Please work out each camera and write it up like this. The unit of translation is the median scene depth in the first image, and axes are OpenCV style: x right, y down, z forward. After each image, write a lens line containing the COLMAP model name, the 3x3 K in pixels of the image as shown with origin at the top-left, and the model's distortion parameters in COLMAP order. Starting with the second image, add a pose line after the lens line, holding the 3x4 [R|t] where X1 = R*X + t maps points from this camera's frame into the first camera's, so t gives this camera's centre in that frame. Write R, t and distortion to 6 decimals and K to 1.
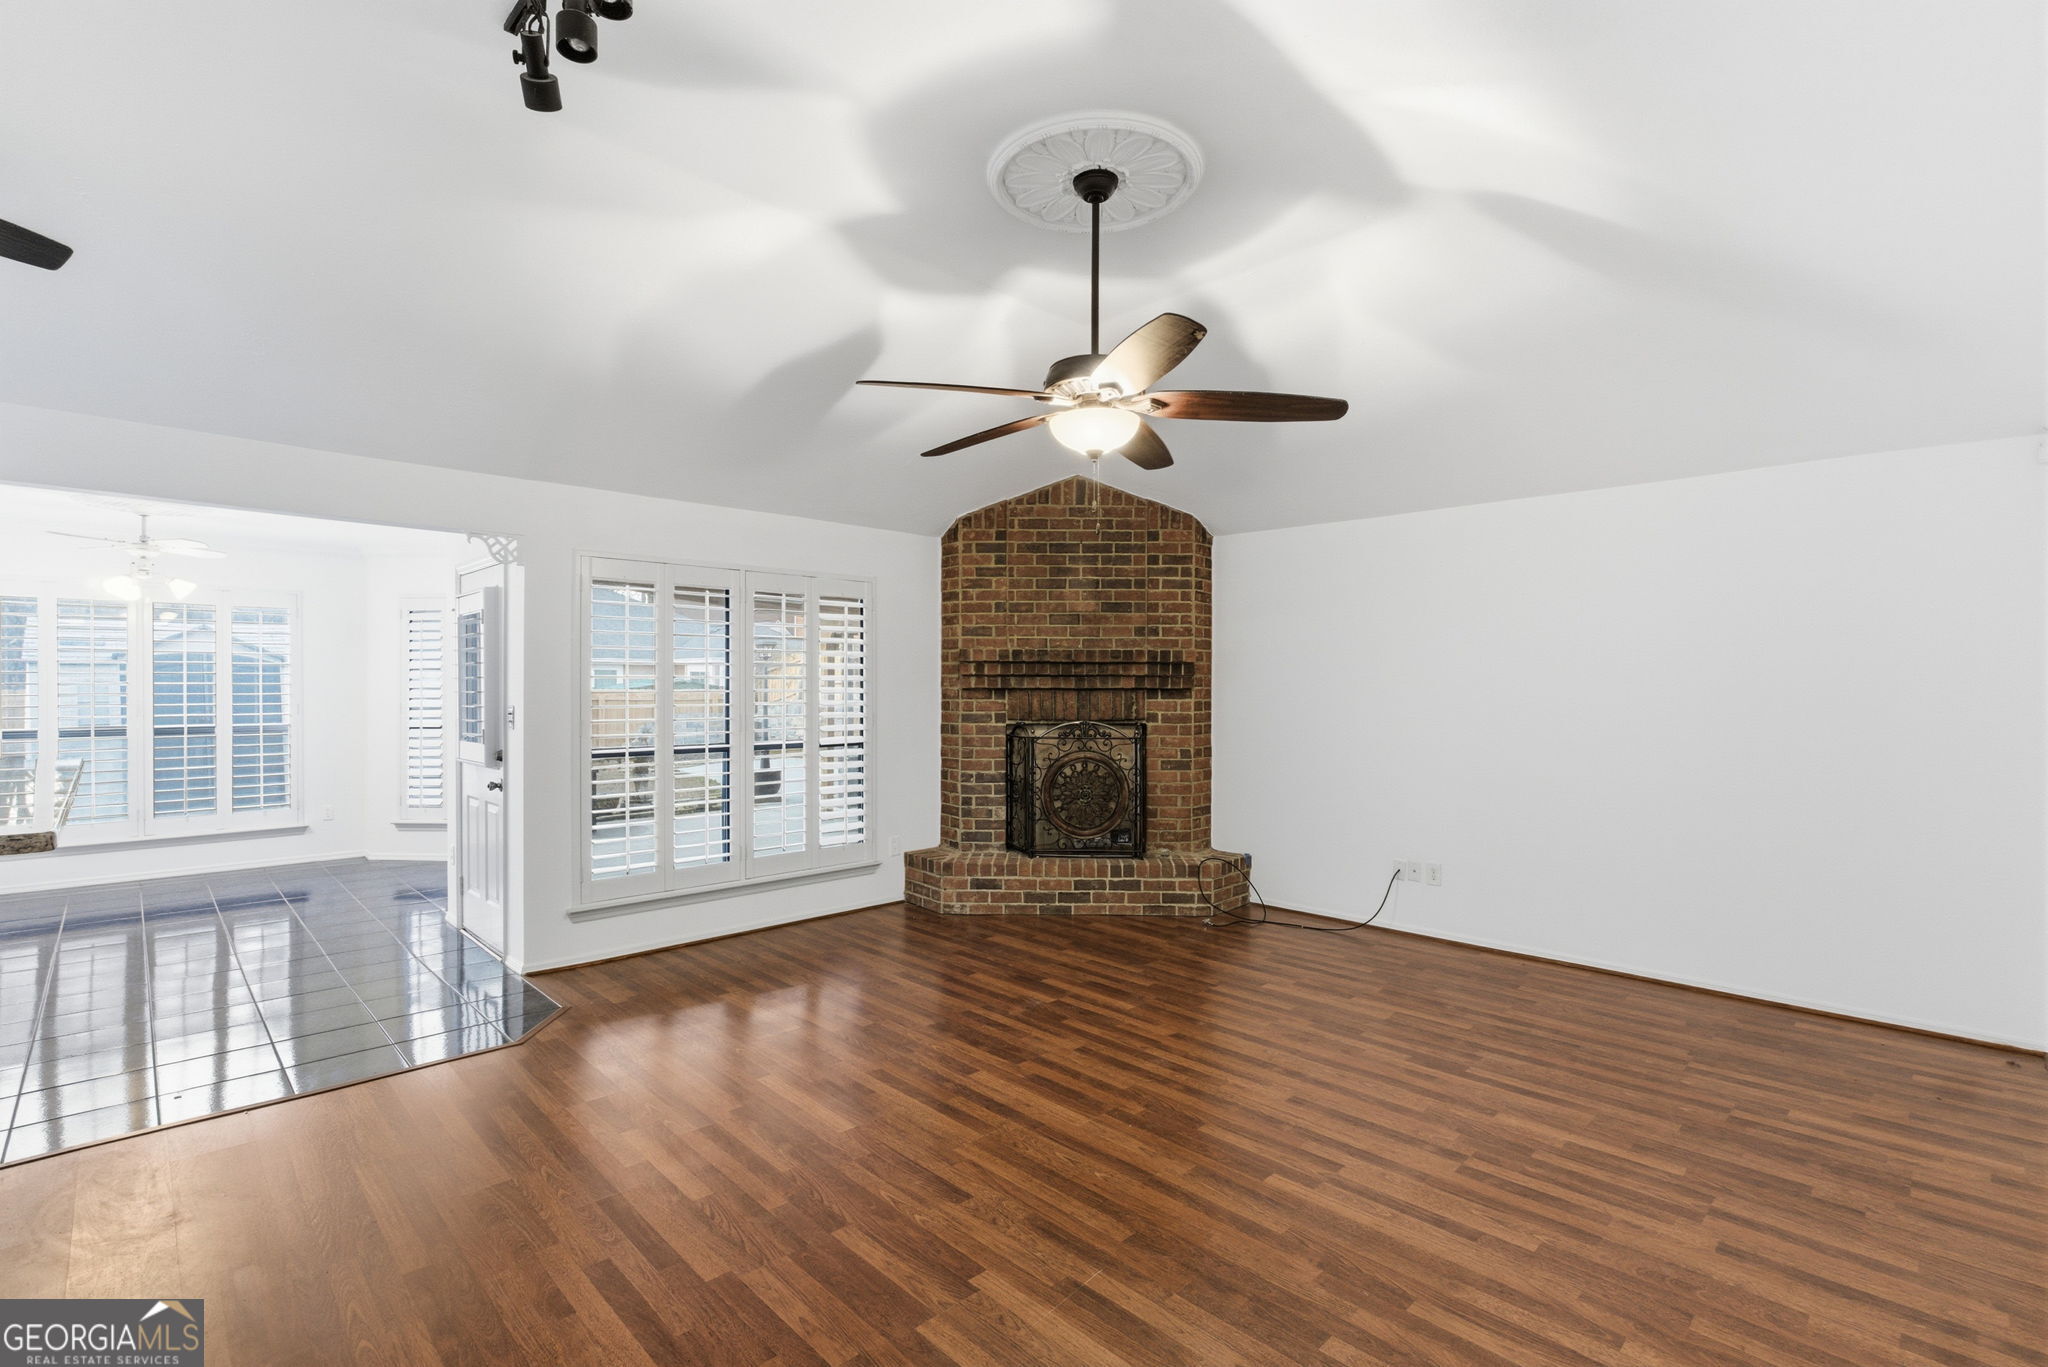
lens RADIAL K [[937.1, 0, 1029.3], [0, 937.1, 681.9], [0, 0, 1]] dist [-0.015247, 0.001309]
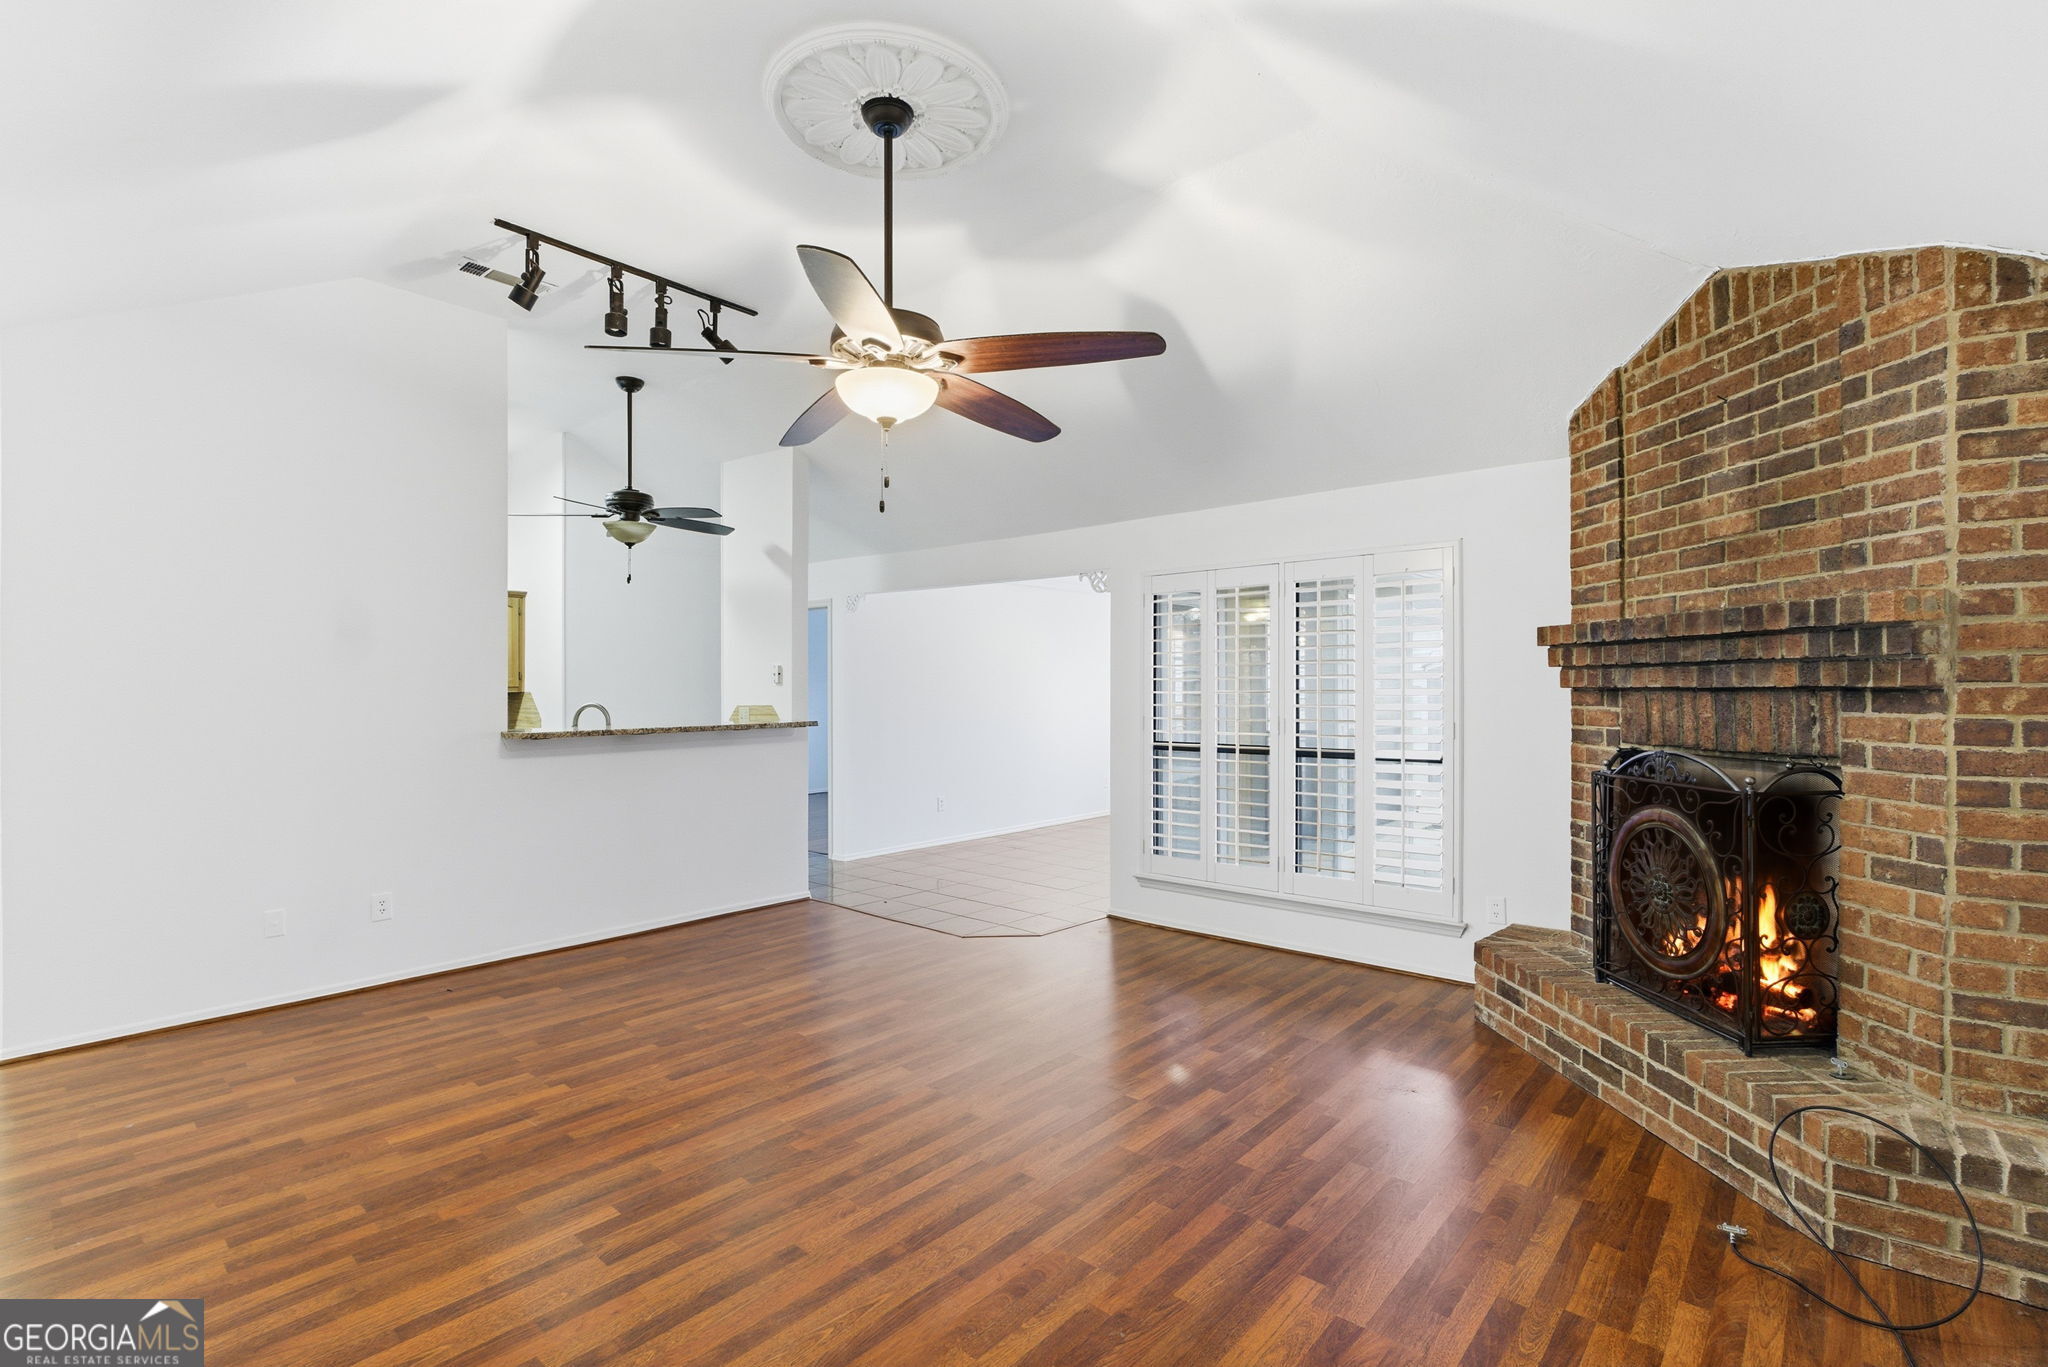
lens RADIAL K [[937.1, 0, 1029.2], [0, 937.1, 688.8], [0, 0, 1]] dist [-0.015247, 0.001309]
pose [[0.073639, -0.002271, -0.997282, 0.531542], [0.007334, 0.999972, -0.001735, 0.005703], [0.997258, -0.007186, 0.073654, 0.588062]]
